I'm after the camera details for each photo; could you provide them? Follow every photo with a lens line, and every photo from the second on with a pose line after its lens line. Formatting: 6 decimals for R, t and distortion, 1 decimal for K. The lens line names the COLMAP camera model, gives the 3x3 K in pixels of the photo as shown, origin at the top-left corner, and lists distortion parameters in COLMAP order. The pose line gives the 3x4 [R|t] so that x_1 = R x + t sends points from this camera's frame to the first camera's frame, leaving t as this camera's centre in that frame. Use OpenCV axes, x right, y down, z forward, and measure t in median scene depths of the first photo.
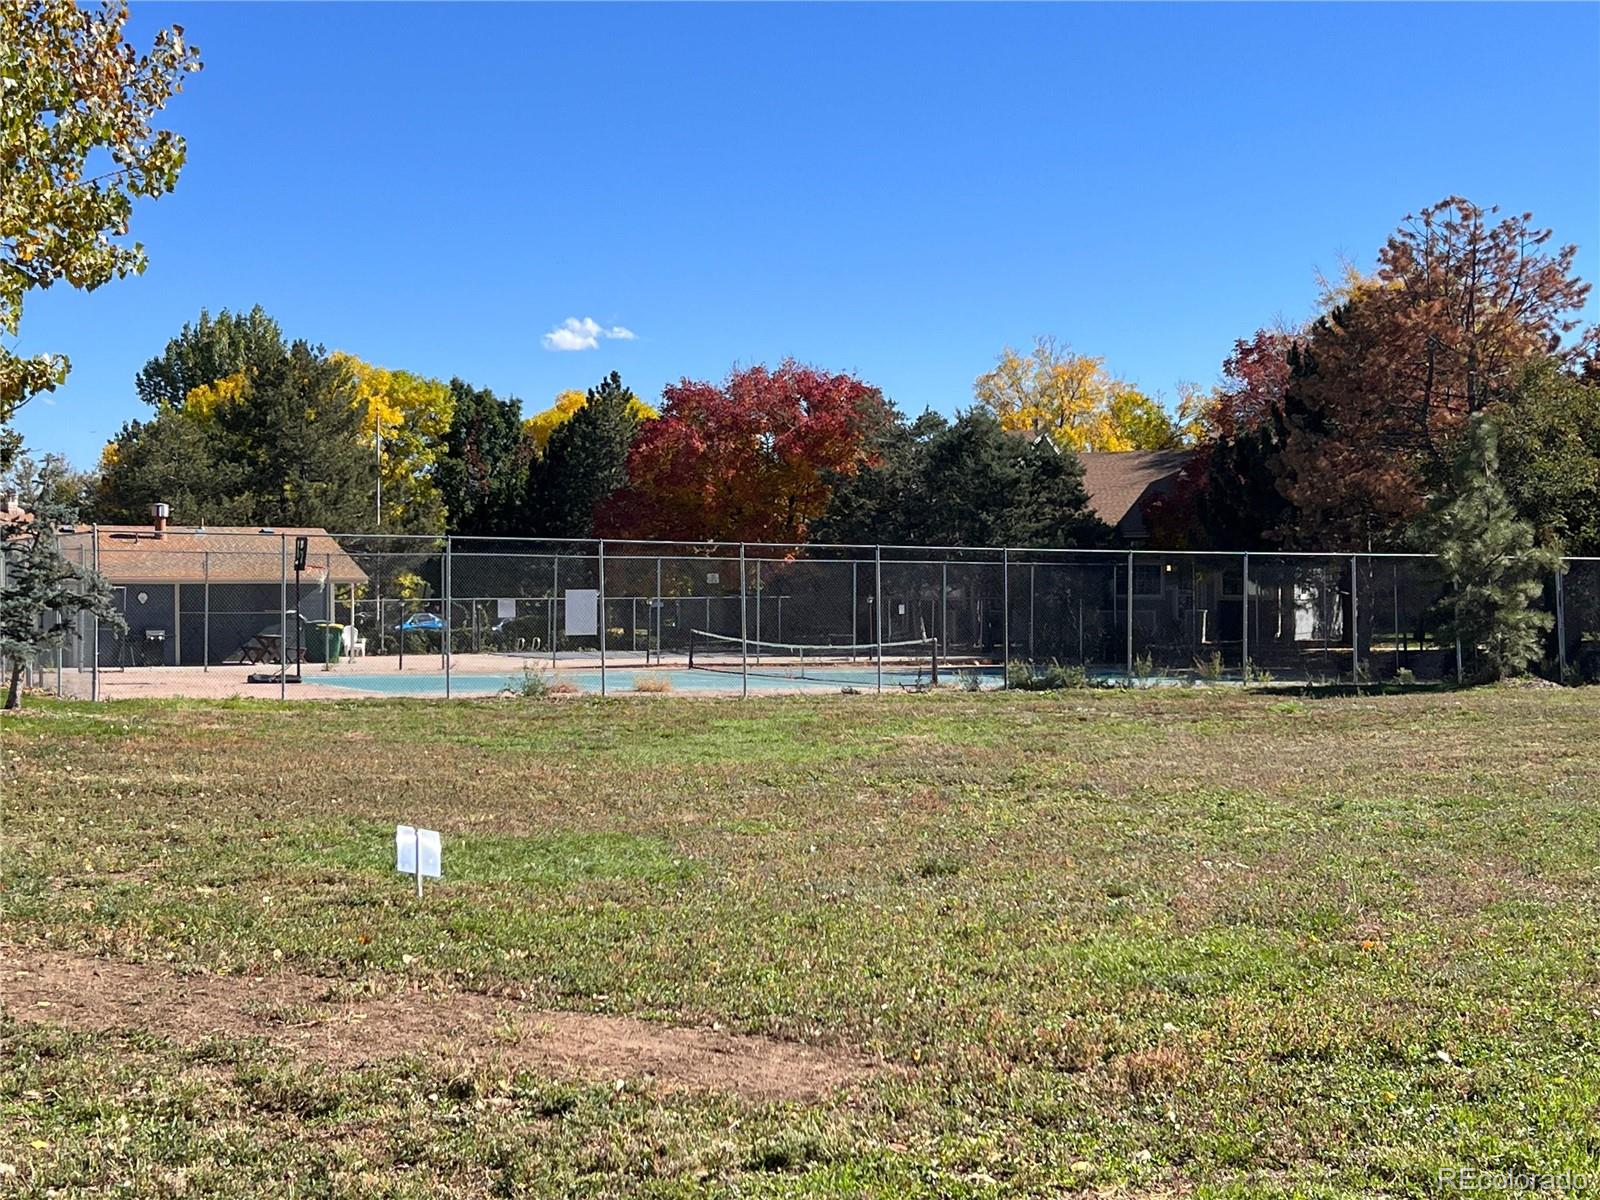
lens RADIAL K [[2435.3, 0, 800.0], [0, 2435.3, 600.0], [0, 0, 1]] dist [0.153268, -0.054029]
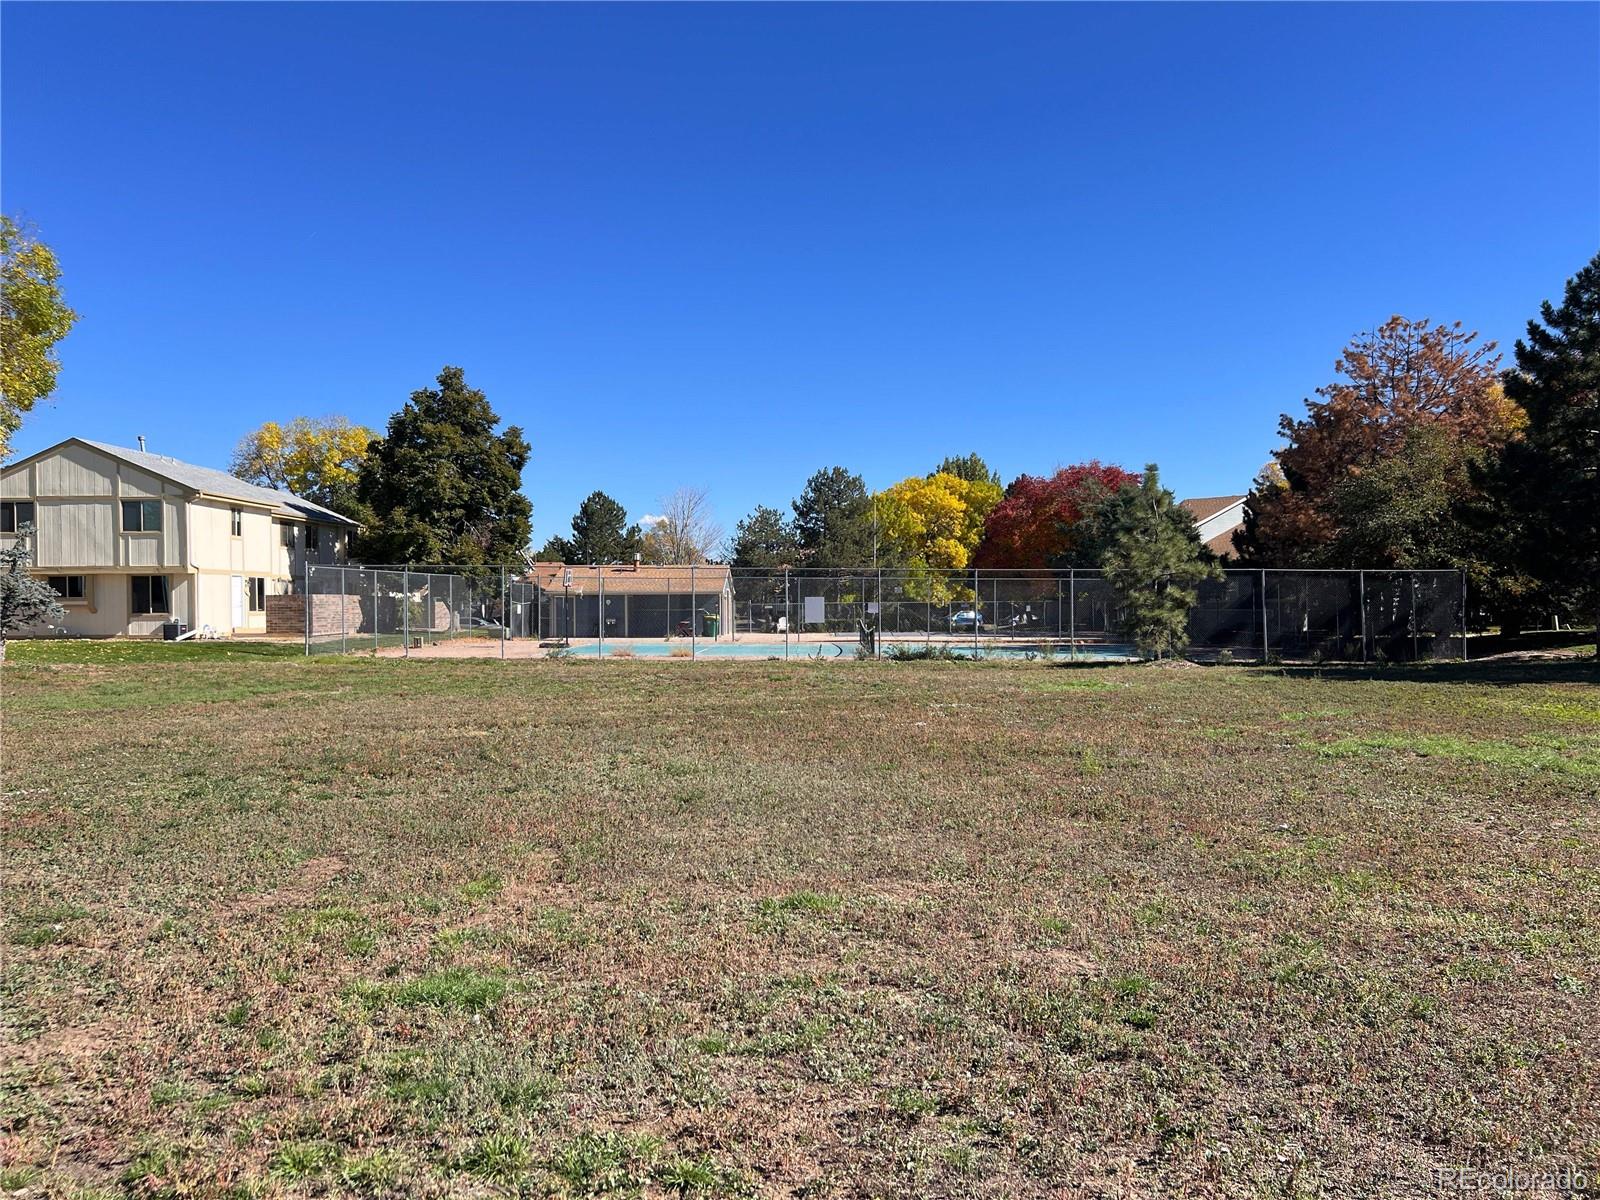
lens RADIAL K [[1203.4, 0, 804.4], [0, 1203.4, 609.1], [0, 0, 1]] dist [0.052306, -0.069526]
pose [[0.874660, 0.001331, -0.484735, 0.311519], [0.000944, 0.999990, 0.004450, 0.000583], [0.484736, -0.004350, 0.874650, 0.234735]]
